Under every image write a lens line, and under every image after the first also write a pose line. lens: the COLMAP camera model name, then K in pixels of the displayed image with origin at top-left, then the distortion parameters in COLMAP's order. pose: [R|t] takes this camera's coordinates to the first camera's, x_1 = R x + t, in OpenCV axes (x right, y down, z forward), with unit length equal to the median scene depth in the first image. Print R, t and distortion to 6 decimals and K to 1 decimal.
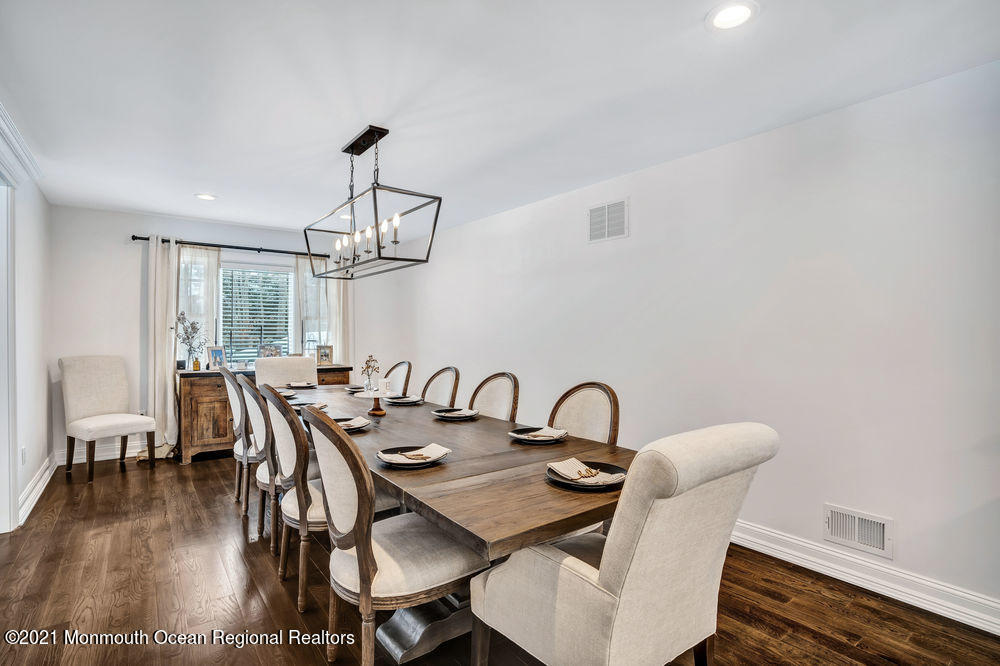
lens RADIAL K [[464.3, 0, 500.5], [0, 464.3, 336.4], [0, 0, 1]] dist [-0.032209, 0.010549]
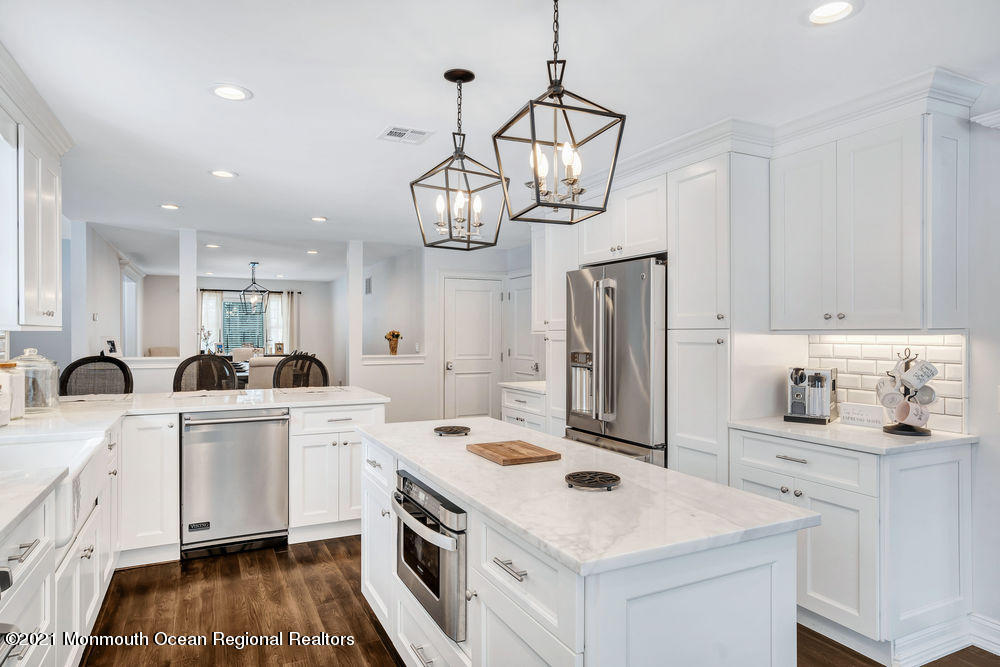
lens RADIAL K [[613.0, 0, 508.7], [0, 613.0, 330.5], [0, 0, 1]] dist [-0.020996, 0.008802]
pose [[0.983093, 0.000621, -0.183108, 1.025568], [-0.001453, 0.999989, -0.004405, -0.021040], [0.183103, 0.004597, 0.983083, -1.277316]]
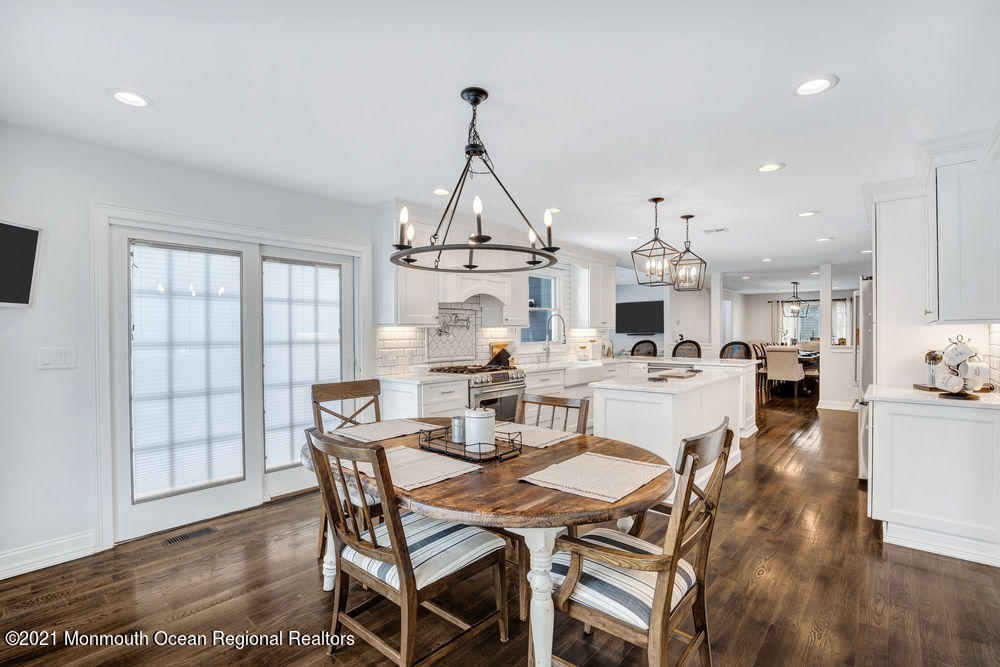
lens RADIAL K [[464.3, 0, 496.4], [0, 464.3, 336.5], [0, 0, 1]] dist [-0.032209, 0.010549]
pose [[0.220748, 0.005660, -0.975314, 1.653176], [0.003436, 0.999972, 0.006580, -0.011228], [0.975325, -0.004804, 0.220723, -1.339112]]
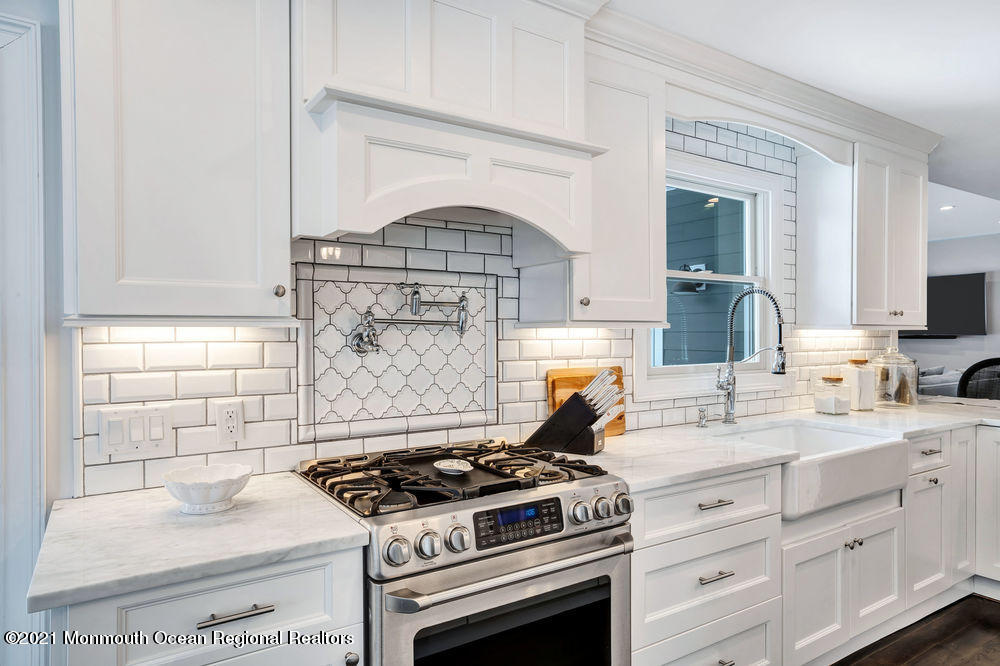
lens RADIAL K [[613.0, 0, 503.8], [0, 613.0, 334.3], [0, 0, 1]] dist [-0.020996, 0.008802]
pose [[-0.044688, 0.004434, -0.998991, 1.113075], [-0.000832, 0.999990, 0.004475, -0.020593], [0.999001, 0.001031, -0.044683, -1.139504]]
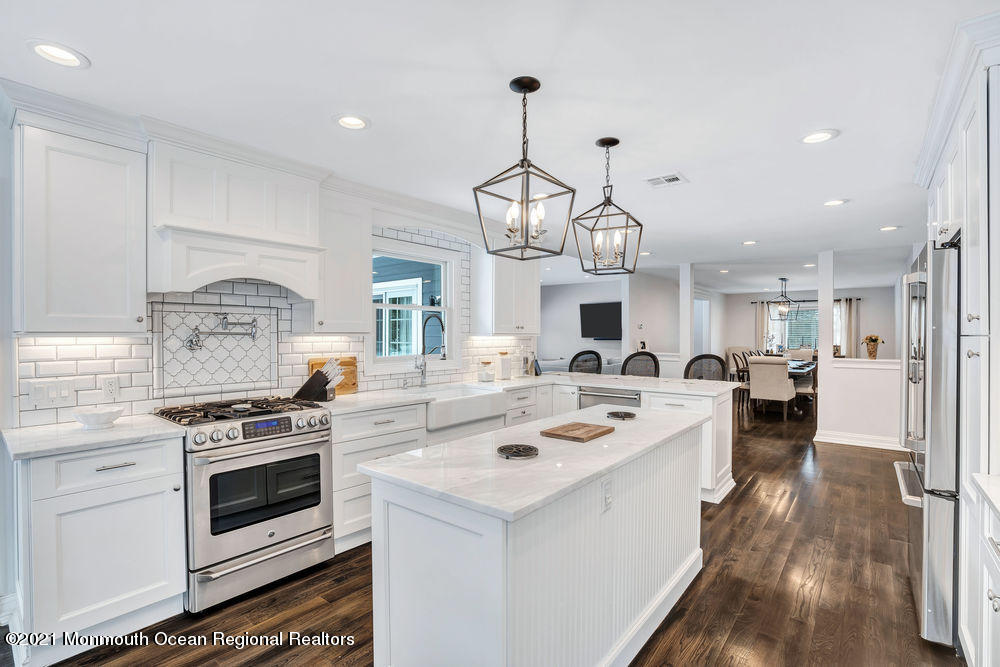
lens RADIAL K [[464.3, 0, 489.4], [0, 464.3, 337.3], [0, 0, 1]] dist [-0.032209, 0.010549]
pose [[0.235971, 0.004987, -0.971747, 1.333788], [-0.001292, 0.999988, 0.004818, -0.025190], [0.971759, 0.000119, 0.235975, -1.036361]]
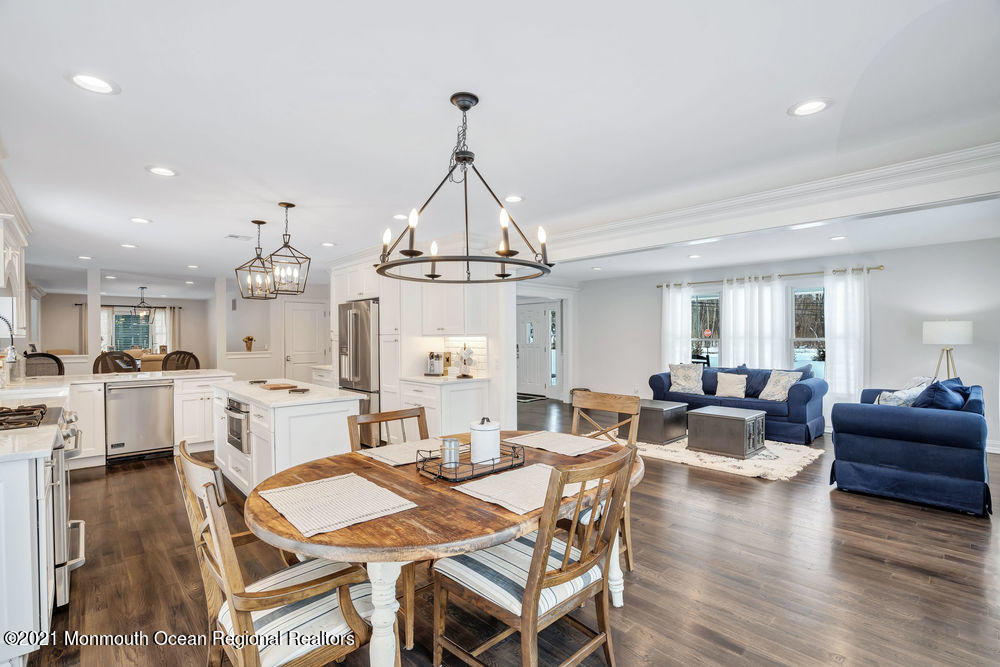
lens RADIAL K [[464.3, 0, 493.2], [0, 464.3, 337.1], [0, 0, 1]] dist [-0.032209, 0.010549]
pose [[0.996443, -0.004395, 0.084160, 1.239964], [0.004326, 0.999990, 0.000998, -0.020341], [-0.084163, -0.000630, 0.996452, -1.651825]]
